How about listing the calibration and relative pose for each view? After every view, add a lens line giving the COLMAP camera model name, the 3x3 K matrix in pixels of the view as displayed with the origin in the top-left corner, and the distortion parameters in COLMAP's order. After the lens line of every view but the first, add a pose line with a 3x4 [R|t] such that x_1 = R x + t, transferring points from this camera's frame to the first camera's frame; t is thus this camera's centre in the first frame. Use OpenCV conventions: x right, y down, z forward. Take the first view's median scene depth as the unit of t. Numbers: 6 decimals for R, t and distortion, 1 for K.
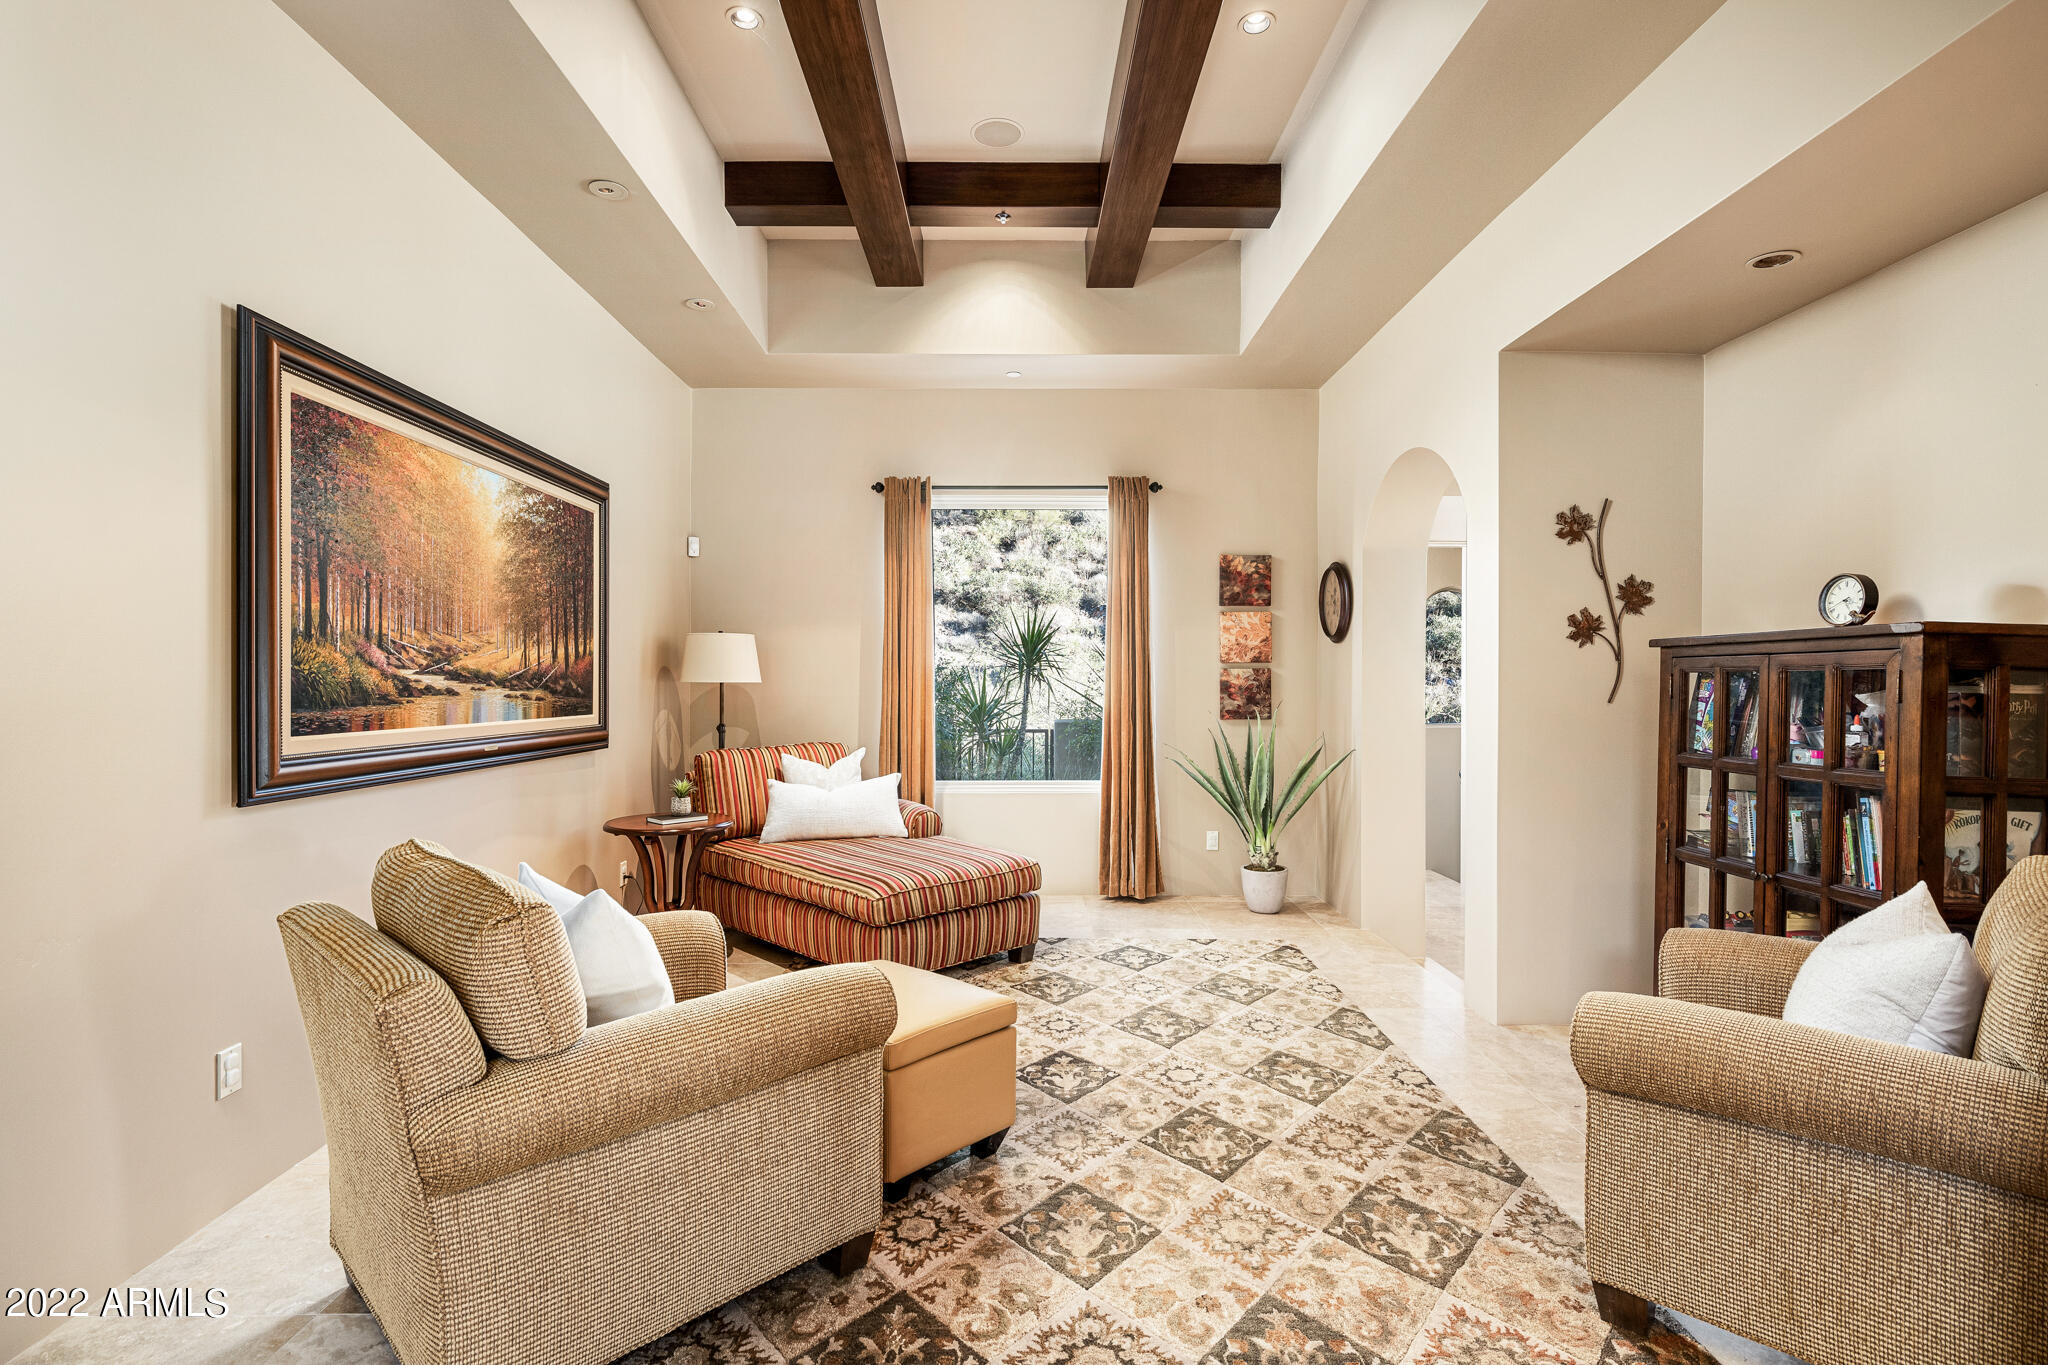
lens RADIAL K [[1006.5, 0, 1018.3], [0, 1006.5, 685.2], [0, 0, 1]] dist [0.001956, -0.000125]
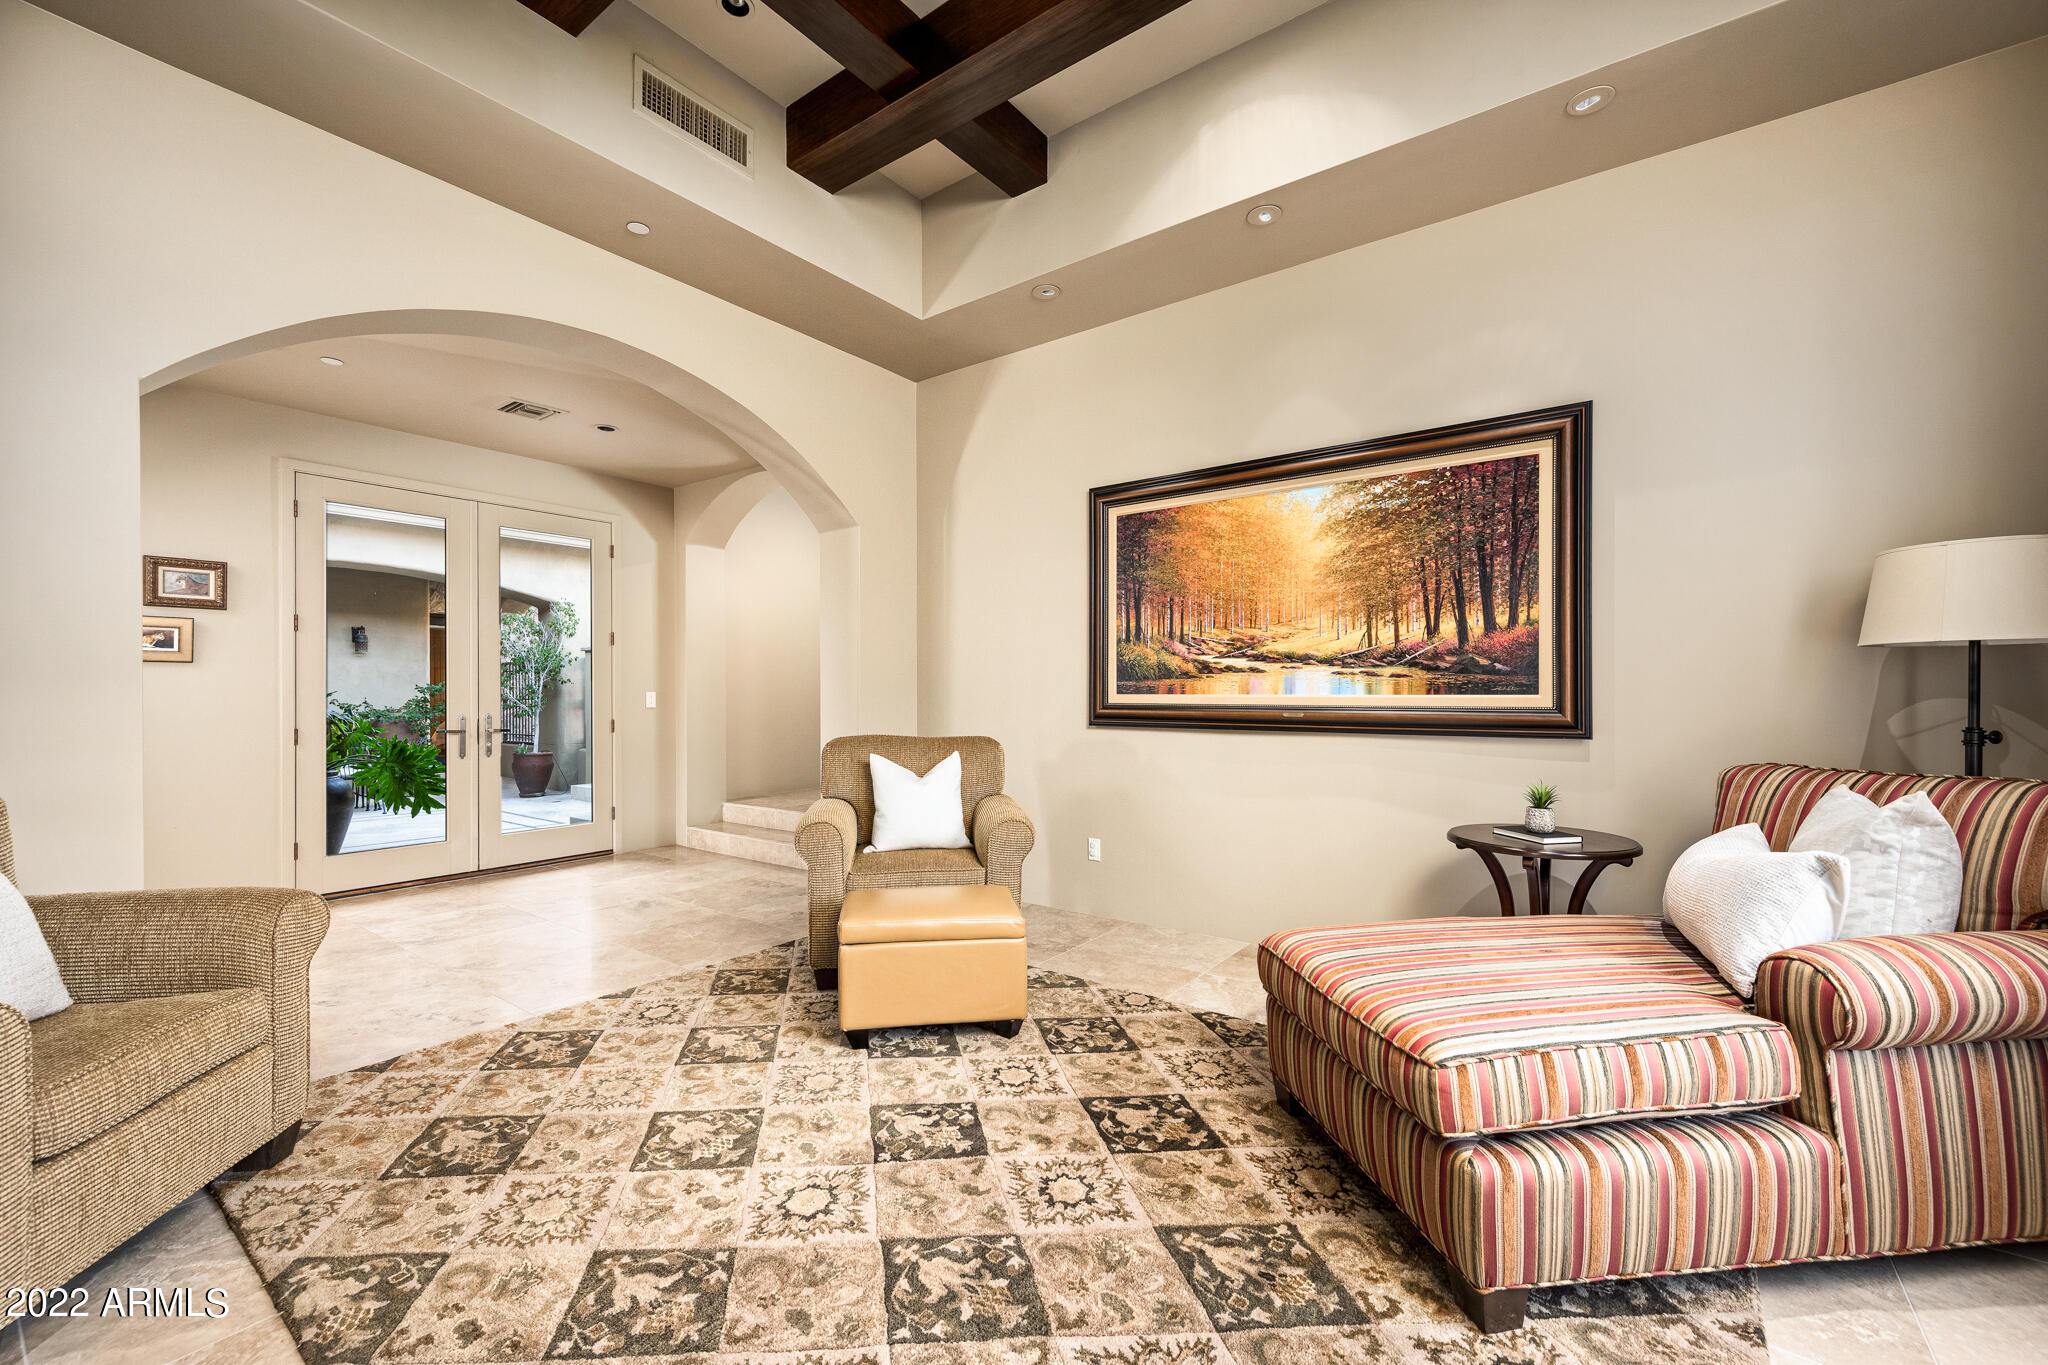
lens RADIAL K [[832.2, 0, 1016.1], [0, 832.2, 695.8], [0, 0, 1]] dist [-0.000683, 0.000036]
pose [[-0.618383, 0.001214, -0.785876, 0.575435], [-0.003511, 0.999985, 0.004307, 0.042141], [0.785869, 0.005423, -0.618369, 1.612135]]
